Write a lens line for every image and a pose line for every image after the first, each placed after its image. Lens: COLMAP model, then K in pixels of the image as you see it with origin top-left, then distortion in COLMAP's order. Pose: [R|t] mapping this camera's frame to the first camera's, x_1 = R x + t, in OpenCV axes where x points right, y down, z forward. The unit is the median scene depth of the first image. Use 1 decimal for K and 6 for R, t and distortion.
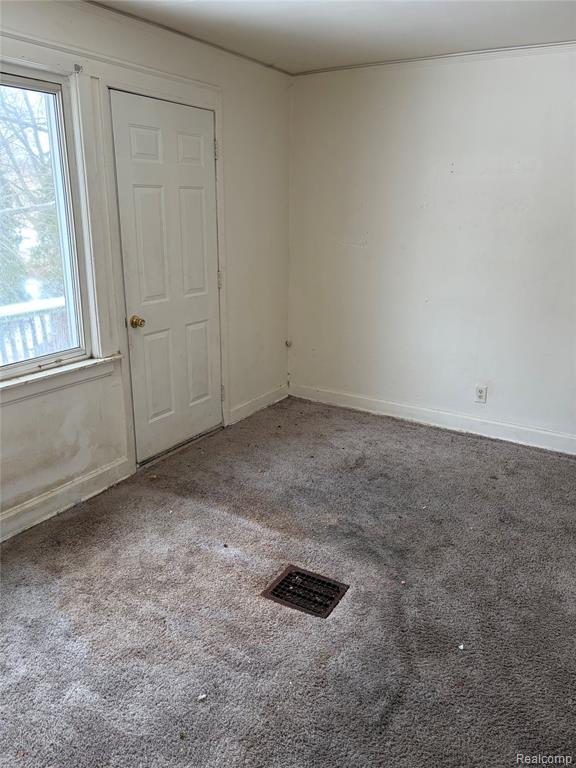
lens RADIAL K [[590.0, 0, 298.3], [0, 590.0, 377.6], [0, 0, 1]] dist [0.028729, -0.017936]
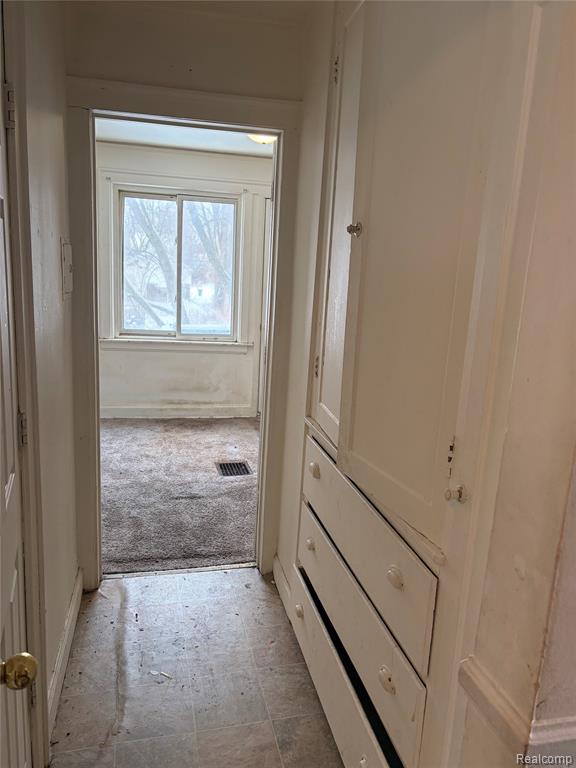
lens RADIAL K [[590.0, 0, 290.0], [0, 590.0, 388.0], [0, 0, 1]] dist [0.028729, -0.017936]
pose [[0.694378, 0.172944, -0.698520, 1.064286], [-0.243780, 0.969828, -0.002218, 0.068748], [0.677060, 0.171825, 0.715588, -0.160526]]
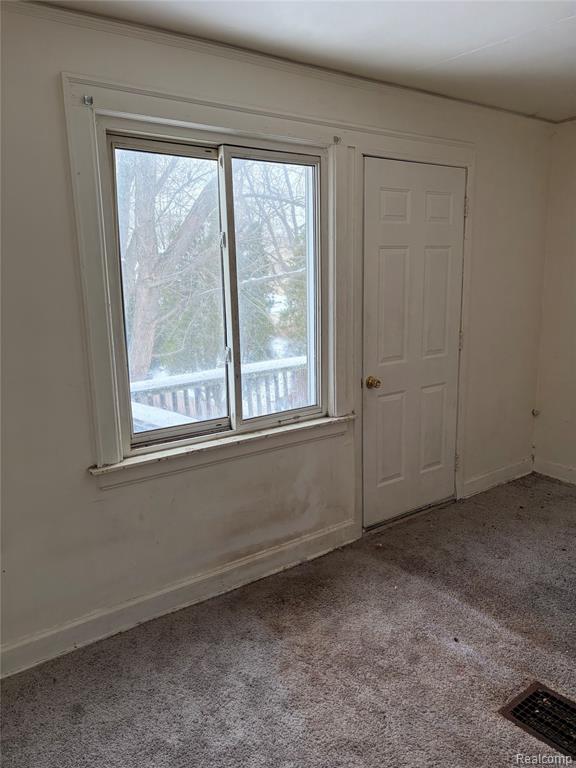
lens RADIAL K [[590.0, 0, 290.4], [0, 590.0, 382.5], [0, 0, 1]] dist [0.028729, -0.017936]
pose [[0.922129, 0.042301, -0.384563, -0.023627], [-0.078480, 0.993791, -0.078870, -0.006523], [0.378839, 0.102908, 0.919723, 0.048680]]
